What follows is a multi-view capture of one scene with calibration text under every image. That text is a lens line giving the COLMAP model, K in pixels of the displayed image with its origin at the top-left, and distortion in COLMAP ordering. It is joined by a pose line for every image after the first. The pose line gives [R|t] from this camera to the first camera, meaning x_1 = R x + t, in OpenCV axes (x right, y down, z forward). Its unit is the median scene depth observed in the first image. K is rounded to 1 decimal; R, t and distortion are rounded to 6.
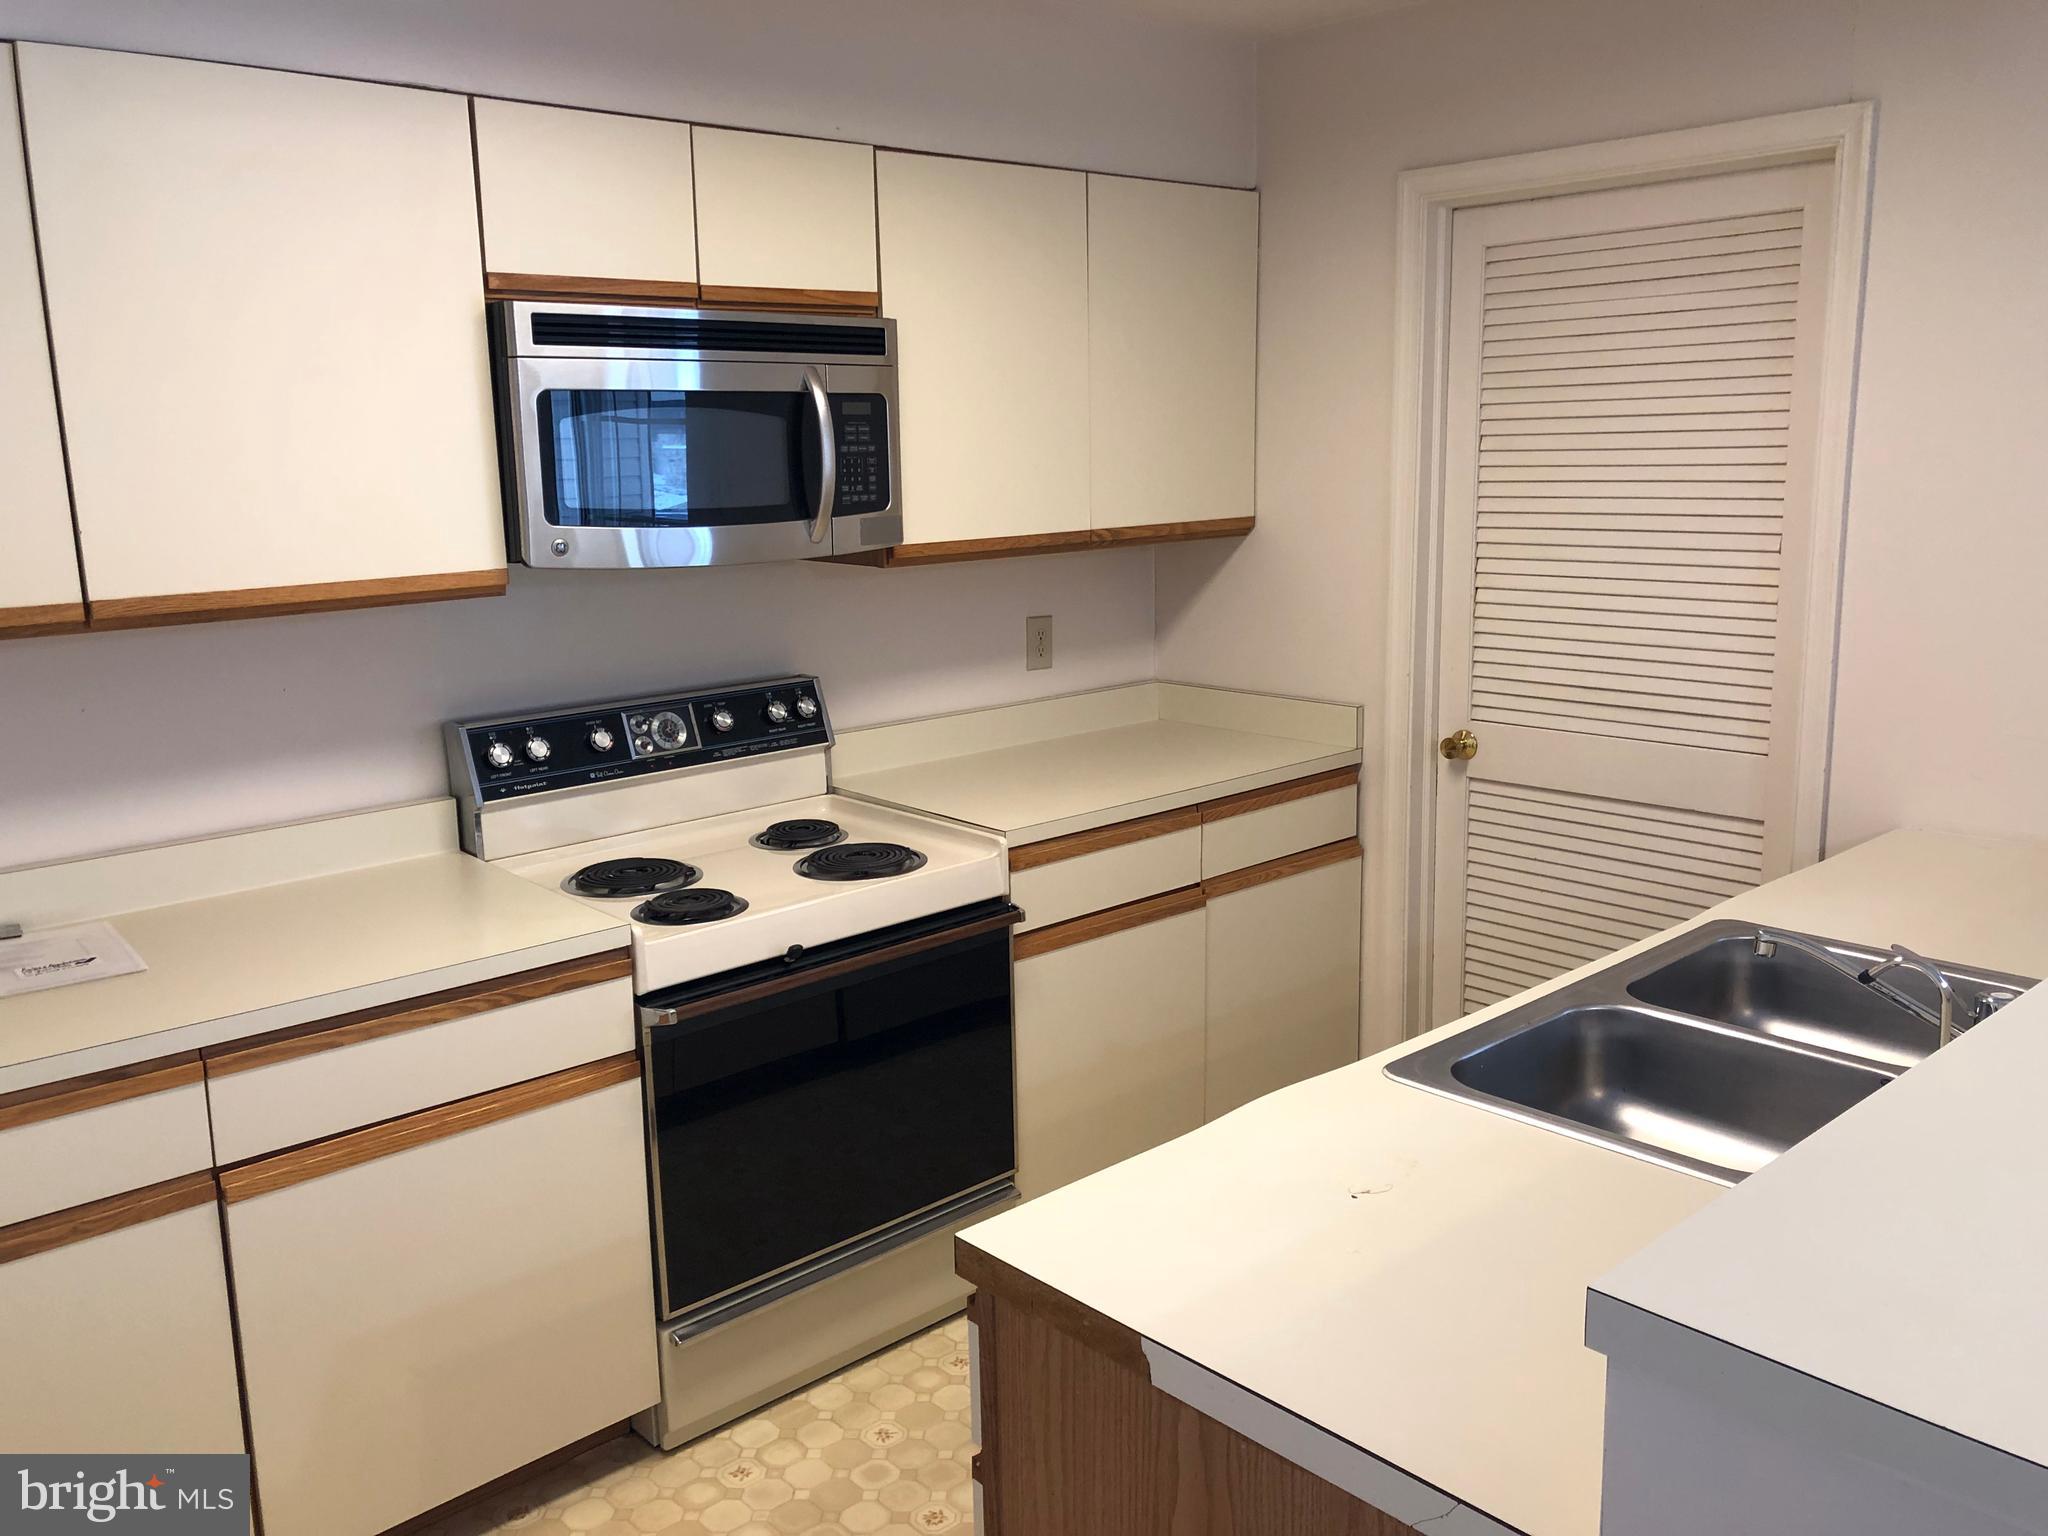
lens RADIAL K [[1664.2, 0, 1041.6], [0, 1664.2, 767.1], [0, 0, 1]] dist [0.067899, -0.128629]
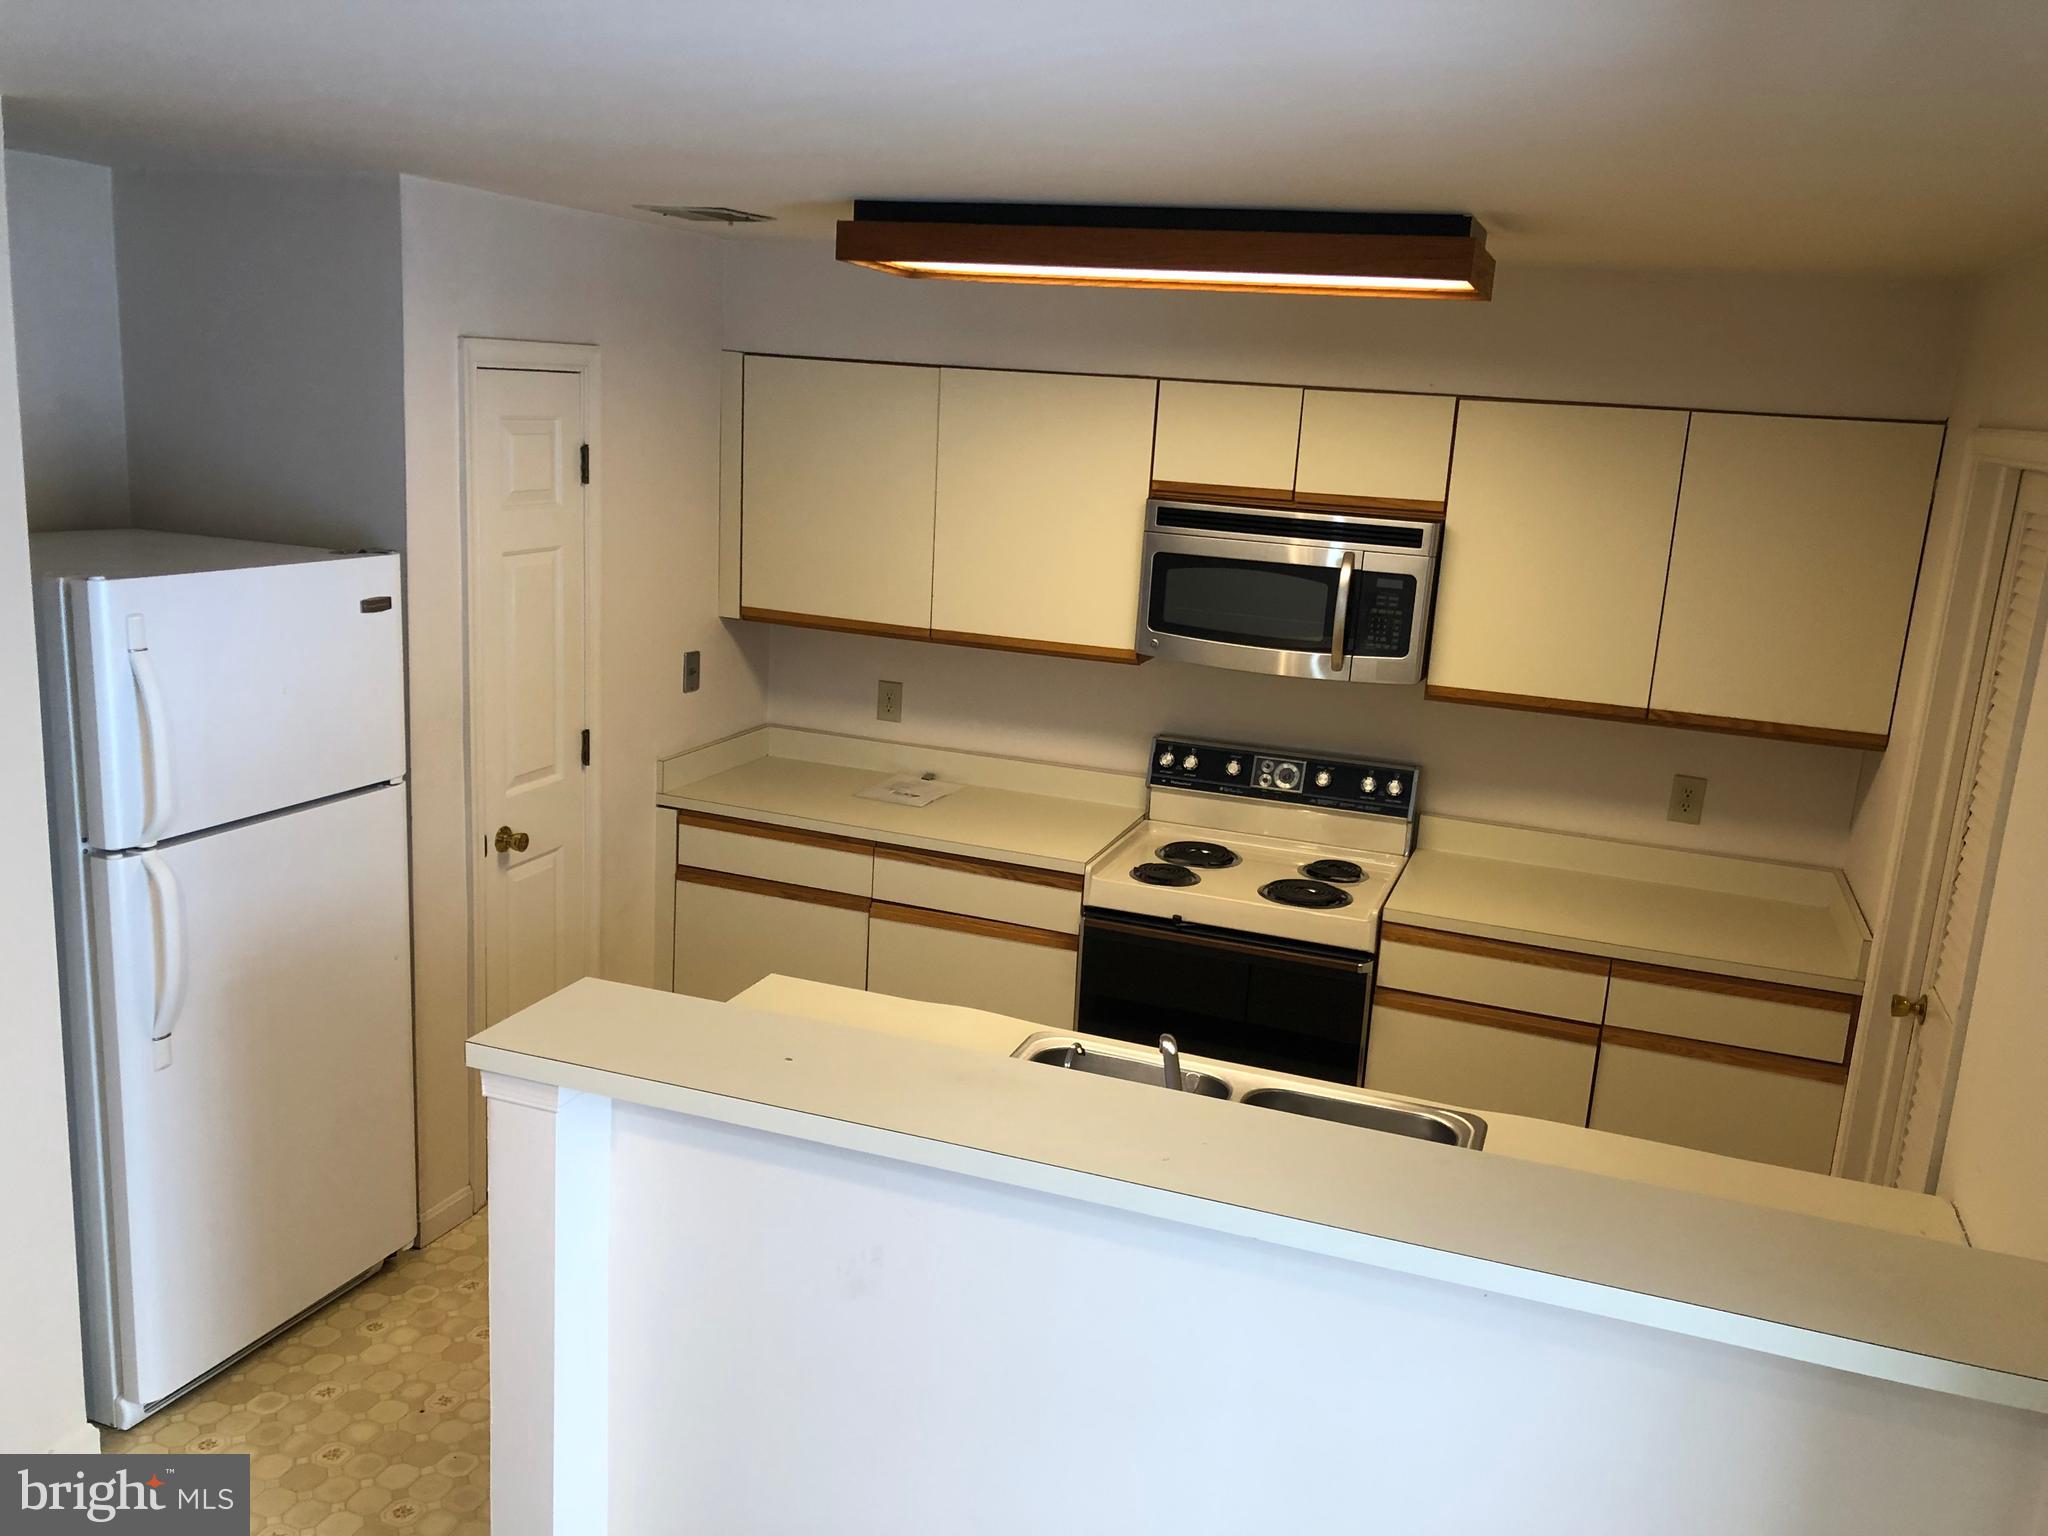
lens RADIAL K [[1664.2, 0, 1041.6], [0, 1664.2, 767.1], [0, 0, 1]] dist [0.067899, -0.128629]
pose [[0.455519, 0.244471, -0.856000, 0.976369], [-0.241963, 0.959355, 0.145229, -0.198301], [0.856712, 0.140966, 0.496158, 0.082875]]
